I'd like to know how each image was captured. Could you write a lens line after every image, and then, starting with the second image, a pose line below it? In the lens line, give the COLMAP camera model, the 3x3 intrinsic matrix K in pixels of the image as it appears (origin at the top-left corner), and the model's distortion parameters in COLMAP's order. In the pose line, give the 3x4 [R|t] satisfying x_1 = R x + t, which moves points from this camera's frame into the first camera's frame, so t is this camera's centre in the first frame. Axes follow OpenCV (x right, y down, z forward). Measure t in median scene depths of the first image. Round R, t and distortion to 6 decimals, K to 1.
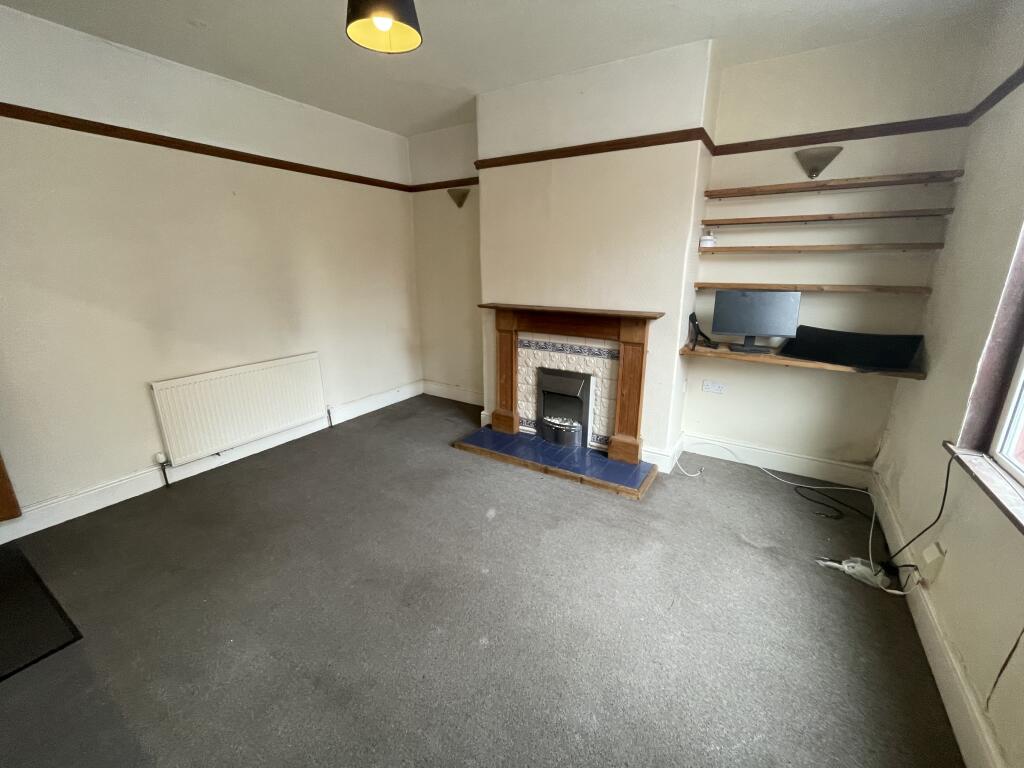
lens RADIAL K [[418.1, 0, 512.0], [0, 418.1, 384.0], [0, 0, 1]] dist [-0.003859, -0.000389]
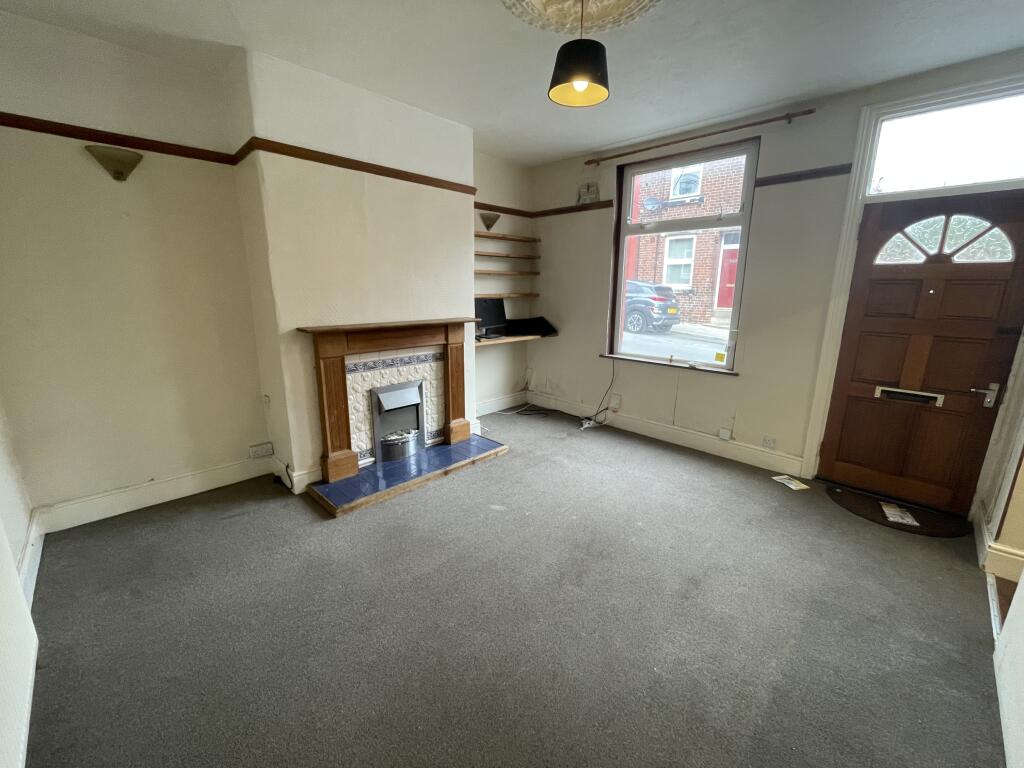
lens RADIAL K [[413.4, 0, 528.0], [0, 413.4, 378.0], [0, 0, 1]] dist [-0.001392, -0.000184]
pose [[0.206449, -0.216485, 0.954208, -0.786910], [0.254496, 0.953532, 0.161270, -0.131702], [-0.944781, 0.209548, 0.251950, 0.464376]]
